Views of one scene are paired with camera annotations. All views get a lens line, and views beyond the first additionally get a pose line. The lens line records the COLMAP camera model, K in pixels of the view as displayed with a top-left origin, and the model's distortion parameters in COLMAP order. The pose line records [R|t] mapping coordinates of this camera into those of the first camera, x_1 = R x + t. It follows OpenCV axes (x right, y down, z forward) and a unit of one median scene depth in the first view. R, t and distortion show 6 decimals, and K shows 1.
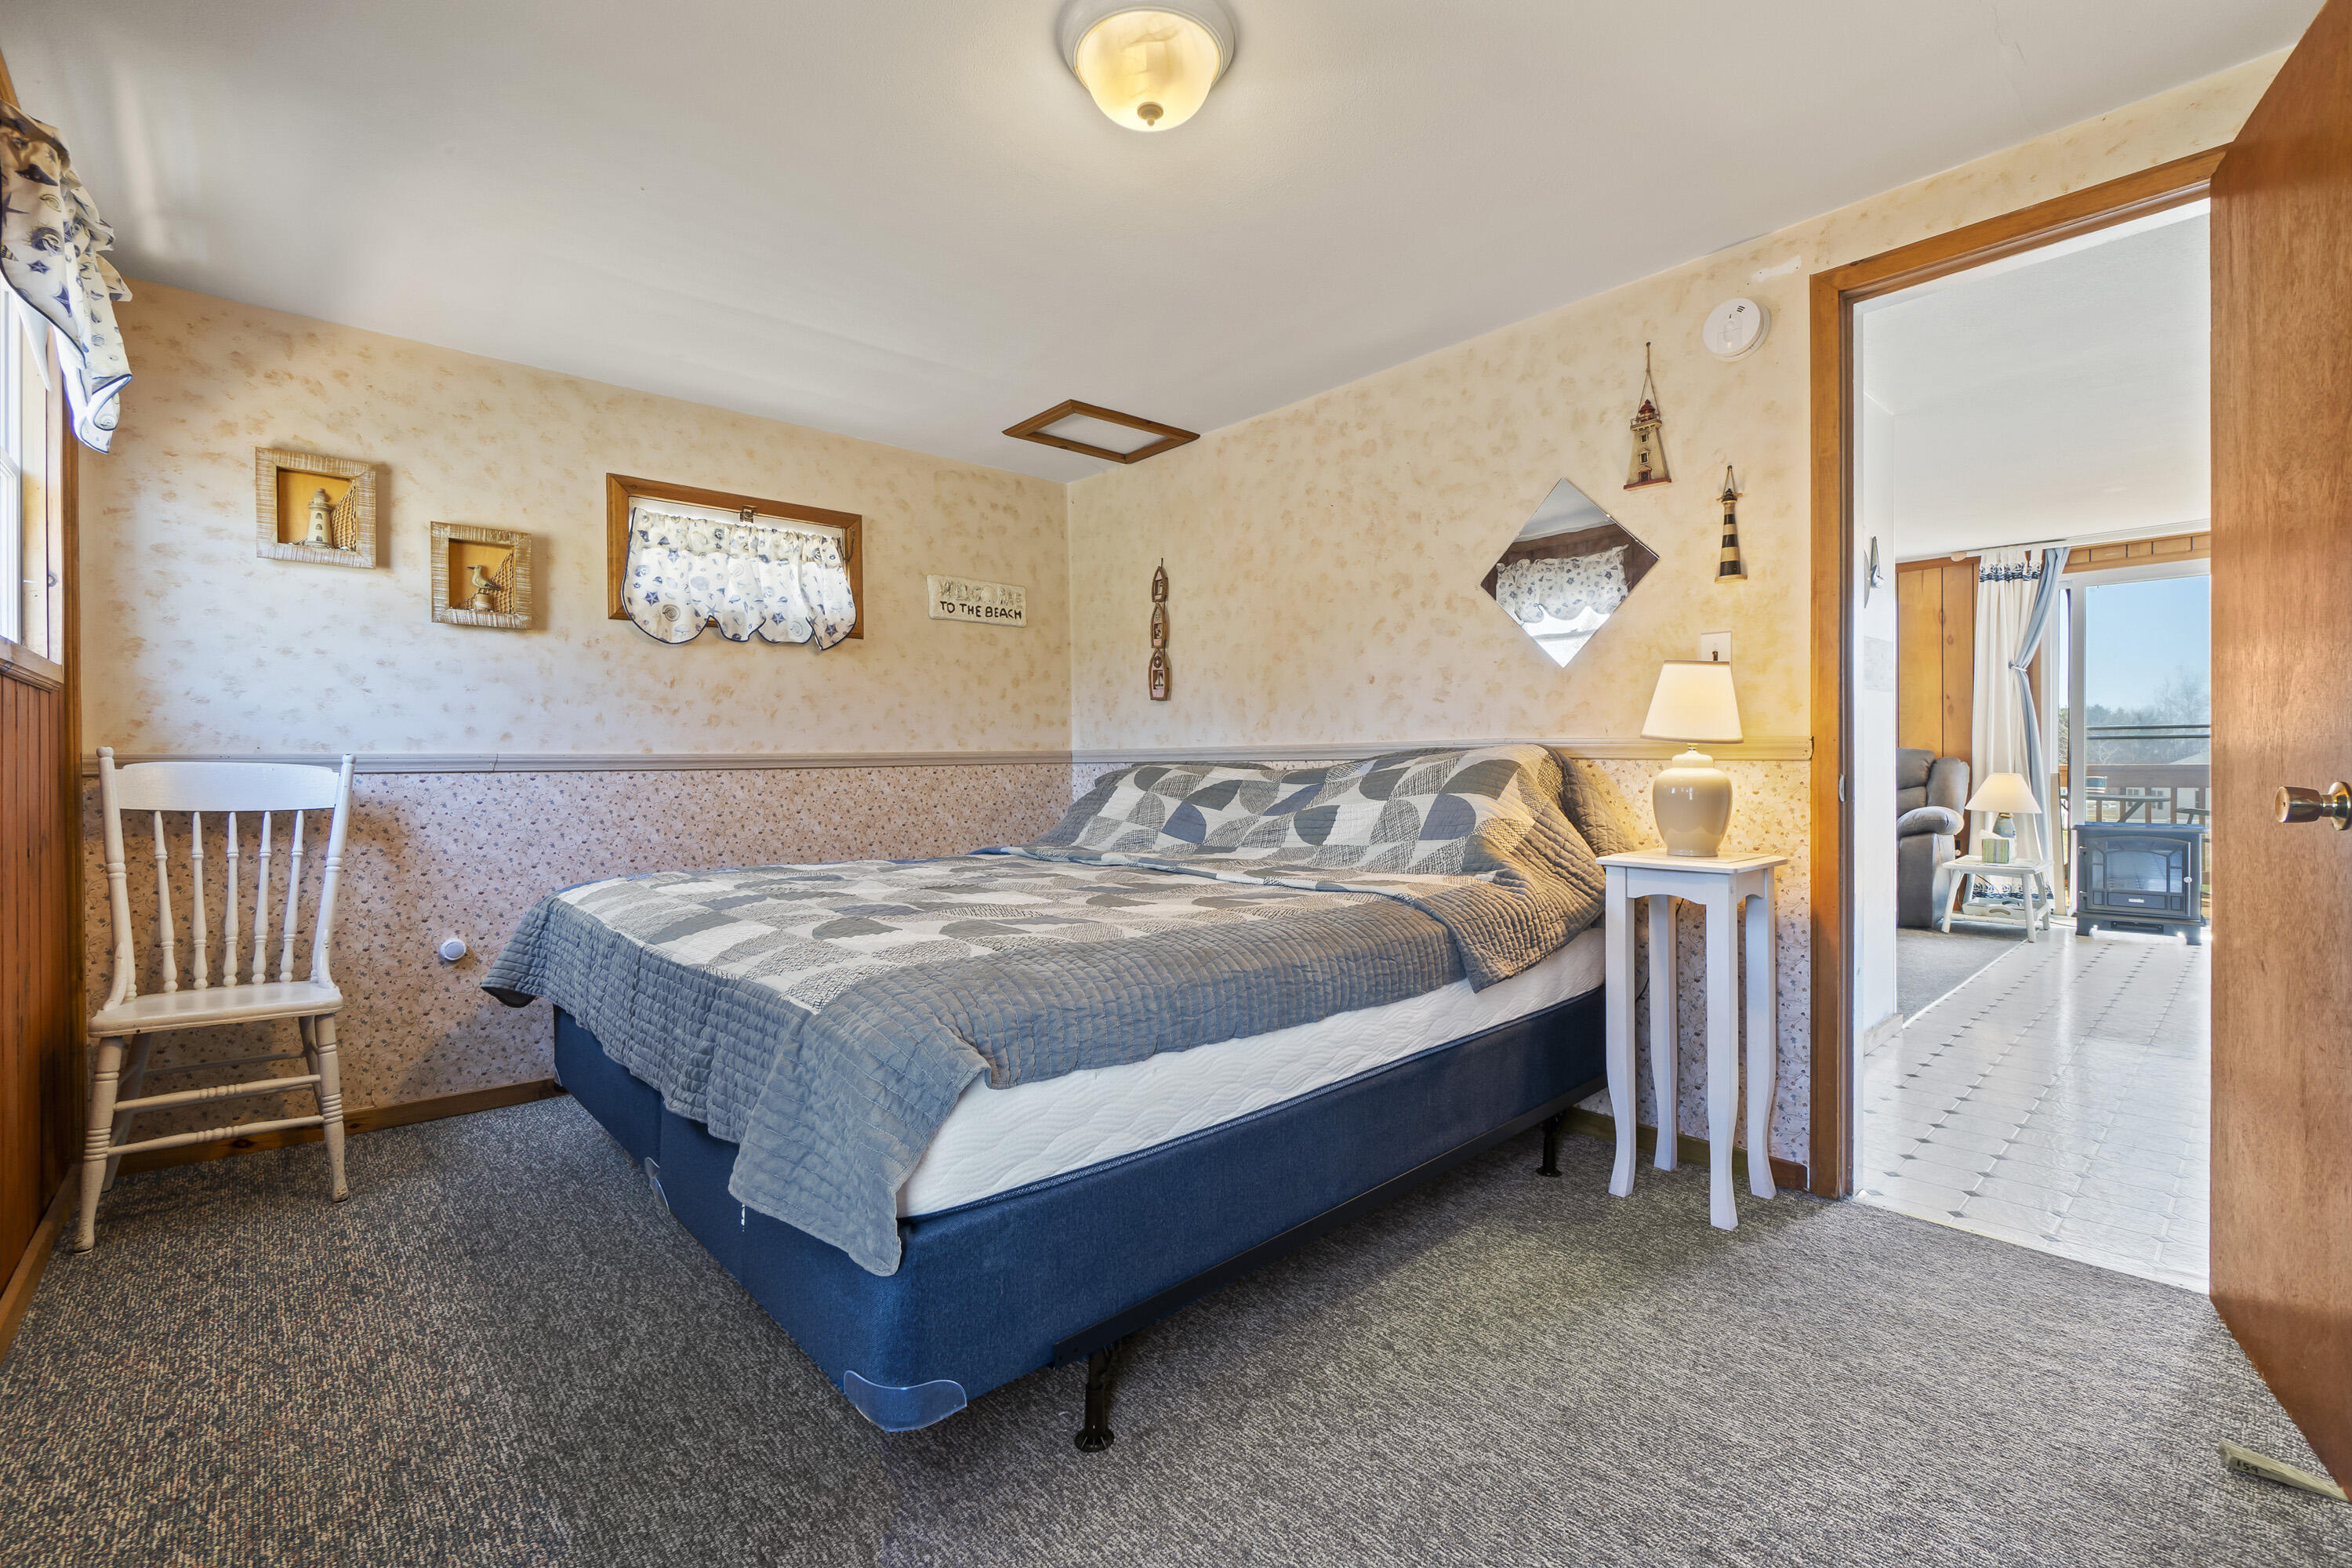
lens RADIAL K [[1027.1, 0, 1170.6], [0, 1027.1, 779.8], [0, 0, 1]] dist [-0.000705, 0.000280]
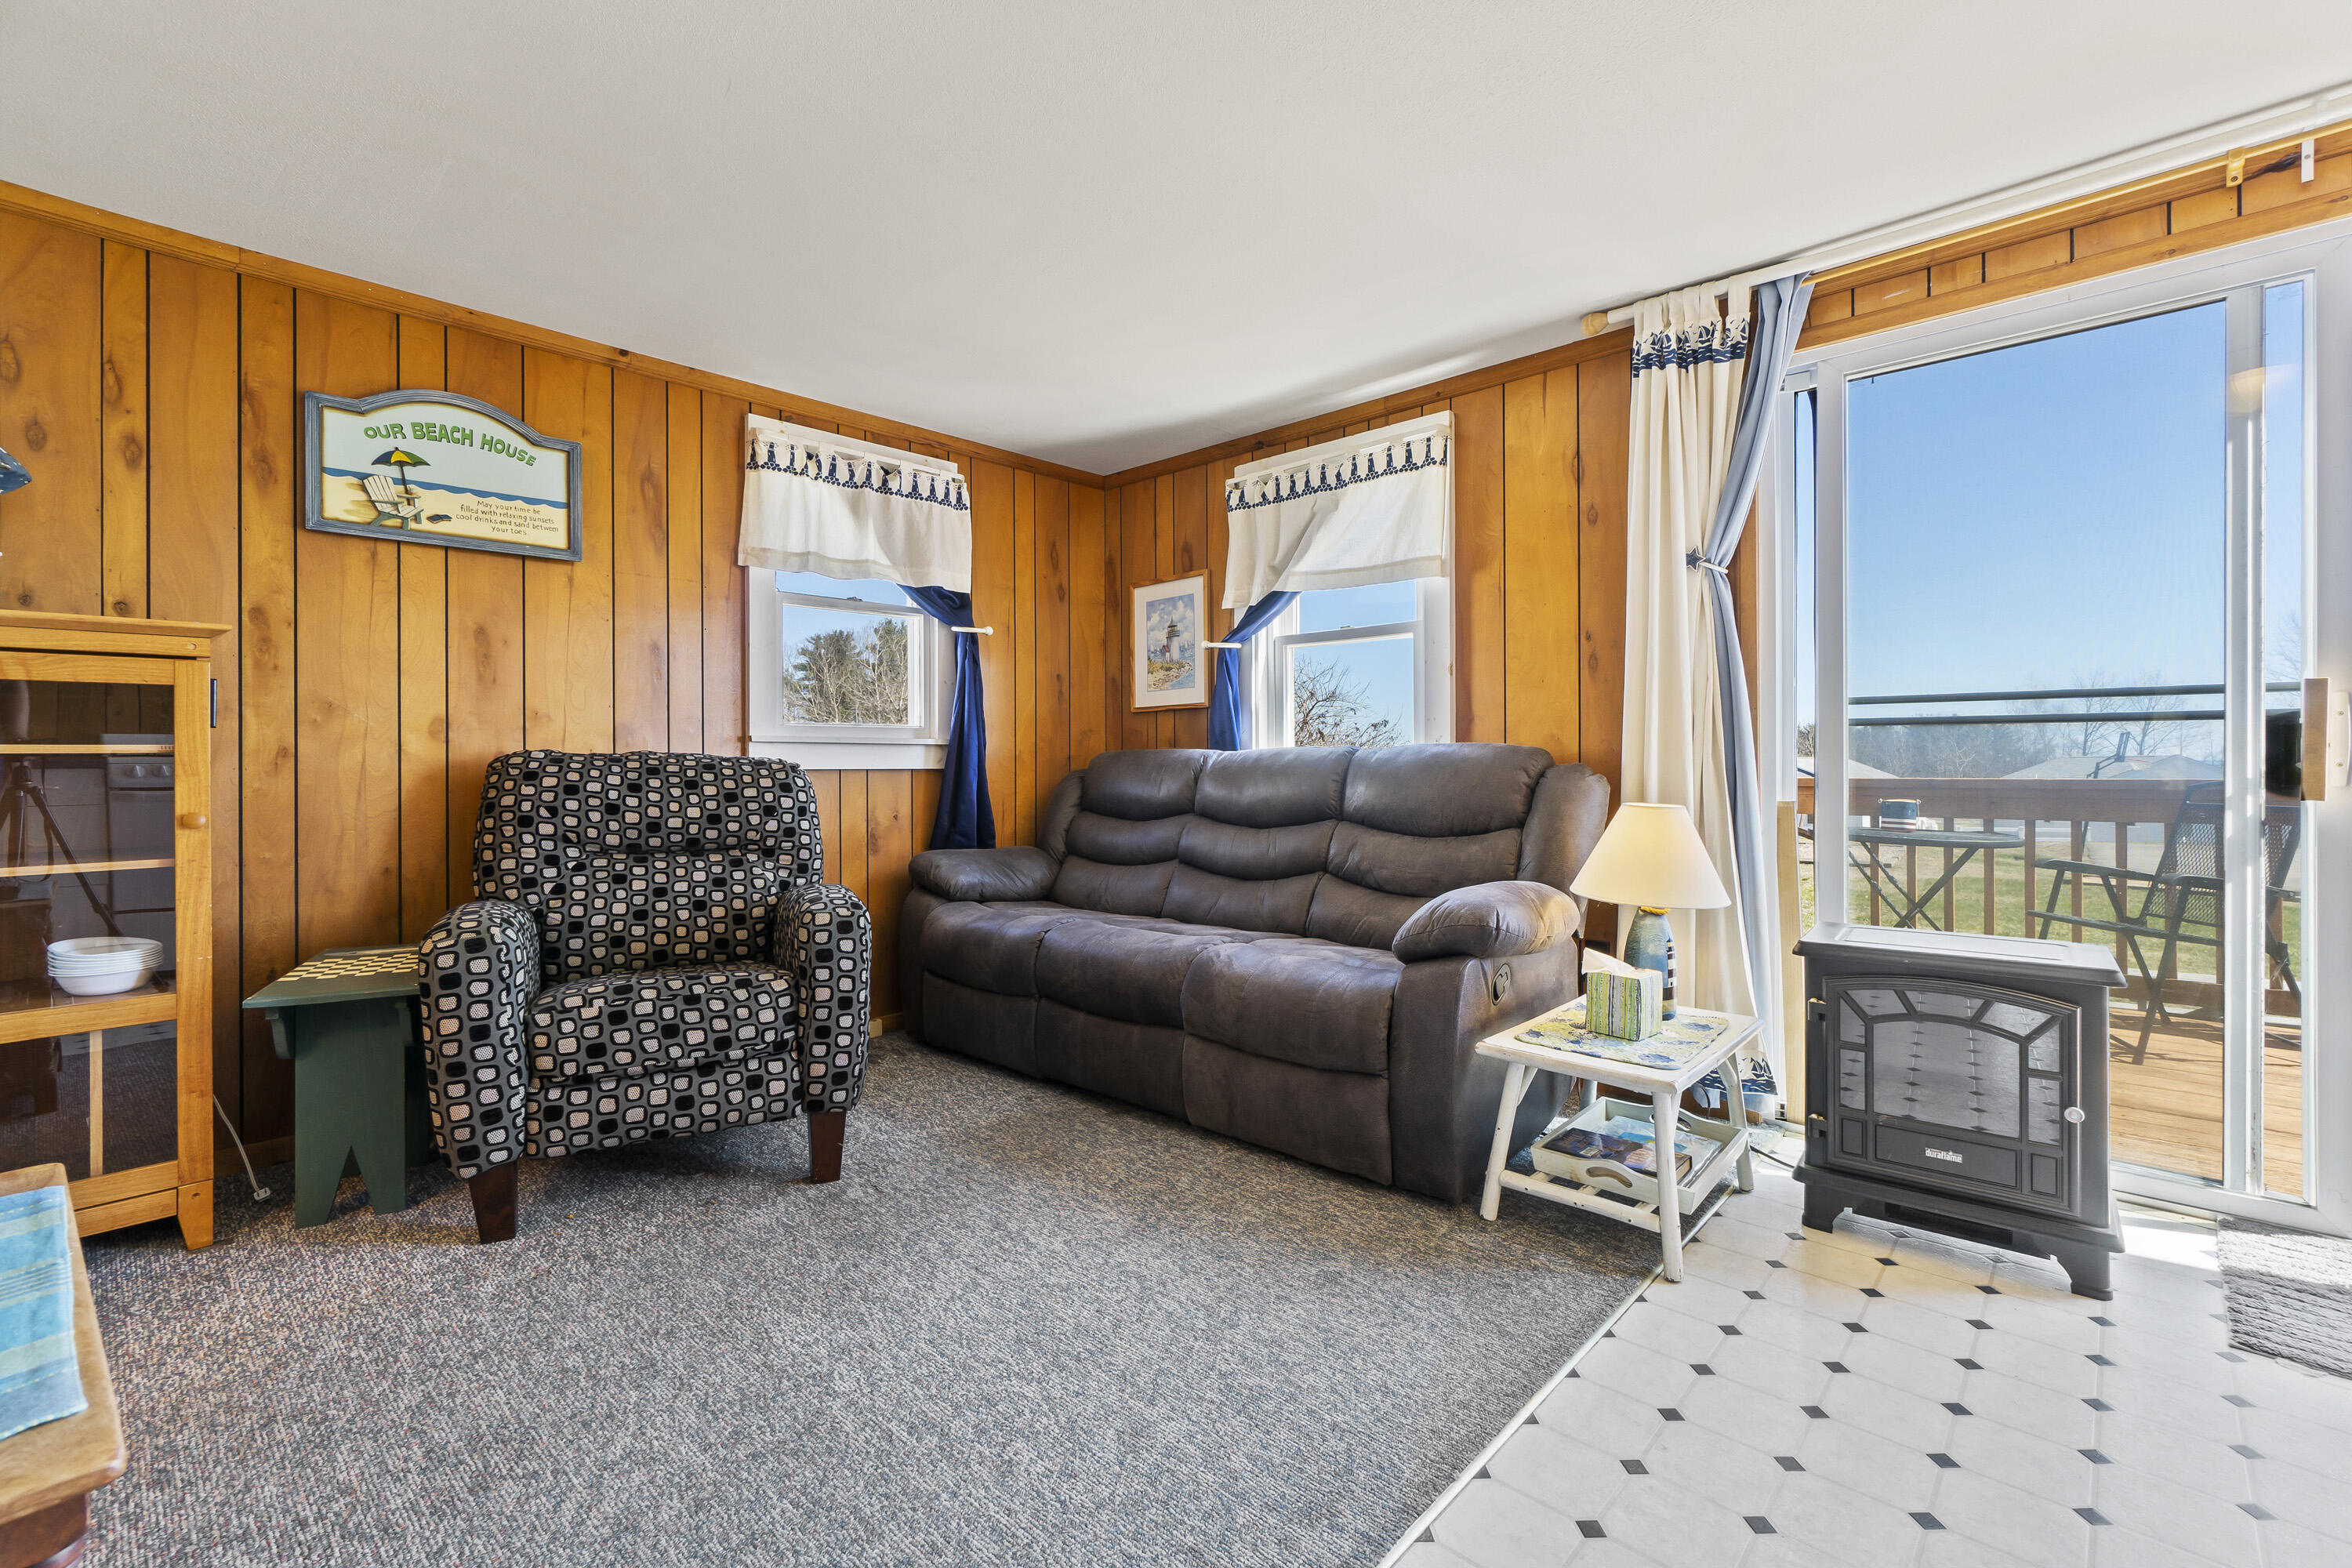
lens RADIAL K [[1027.1, 0, 1172.6], [0, 1027.1, 761.3], [0, 0, 1]] dist [-0.000705, 0.000280]
pose [[0.996612, 0.013511, 0.081130, 0.567801], [-0.012197, 0.999787, -0.016670, -0.014038], [-0.081338, 0.015624, 0.996564, 0.585466]]
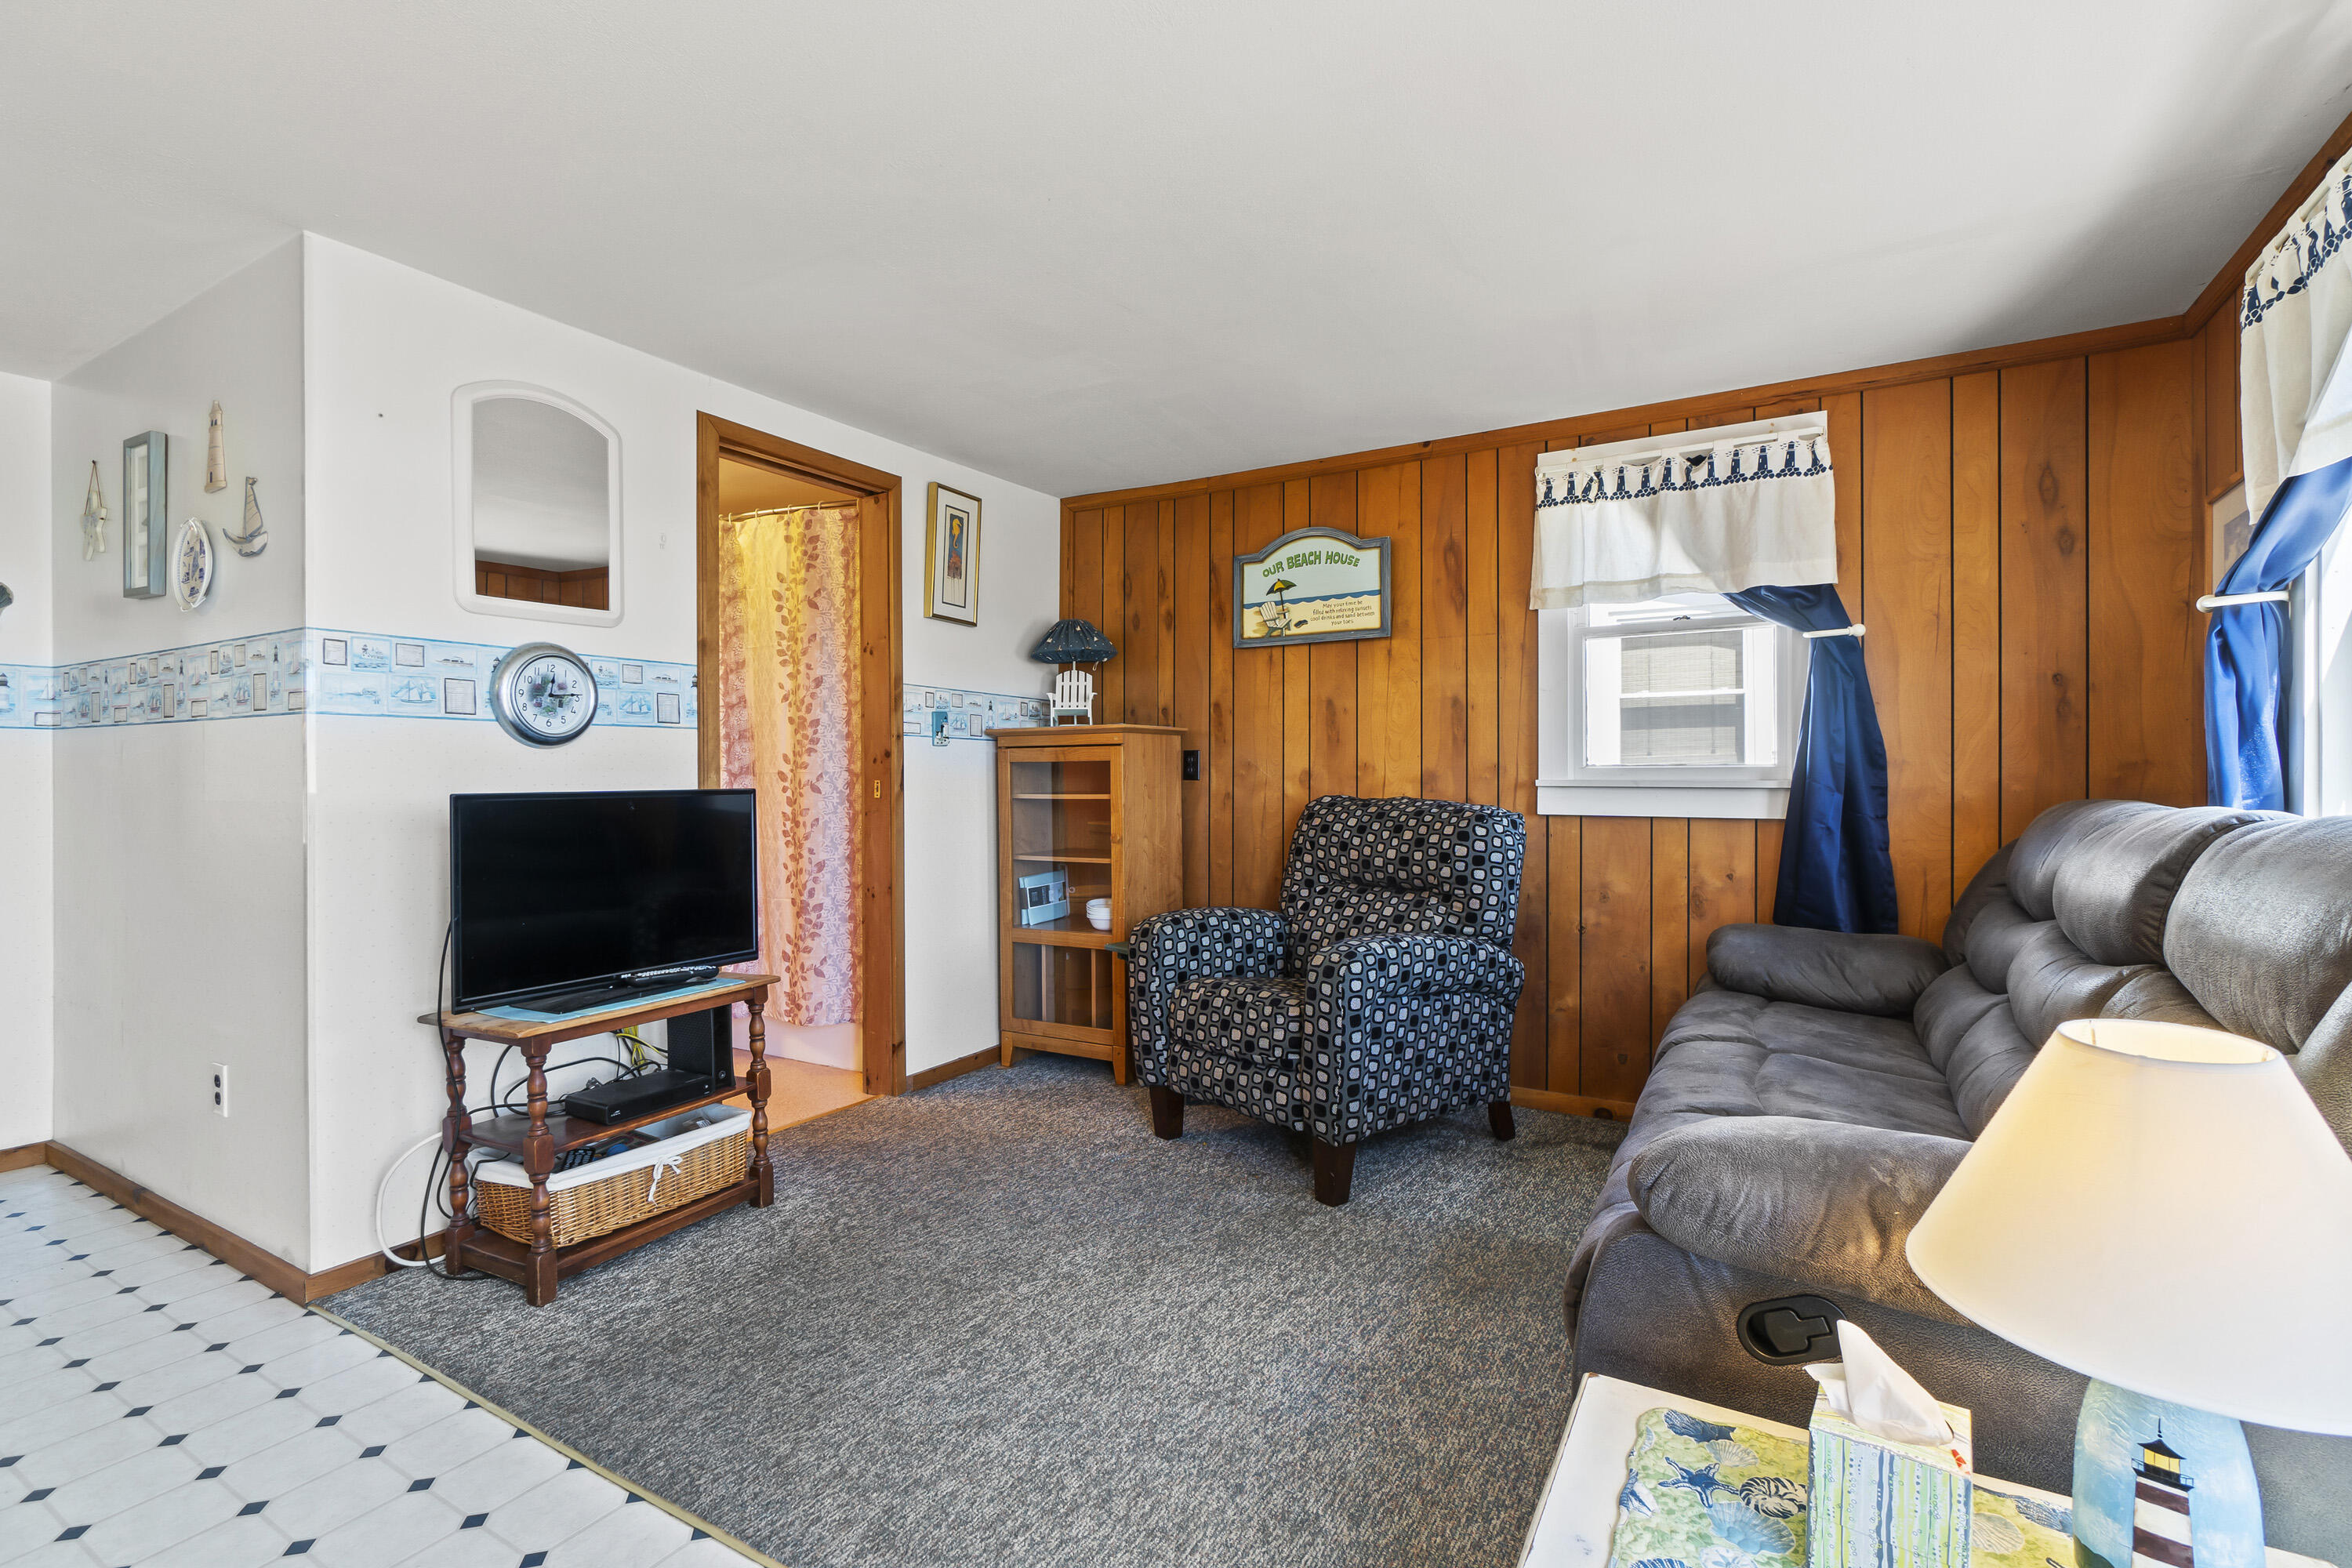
lens RADIAL K [[1086.3, 0, 1168.5], [0, 1086.3, 784.8], [0, 0, 1]] dist [-0.001478, -0.000088]
pose [[0.296536, 0.023857, -0.954724, 0.866695], [-0.017497, 0.999656, 0.019545, -0.038639], [0.954861, 0.010909, 0.296852, 0.785367]]
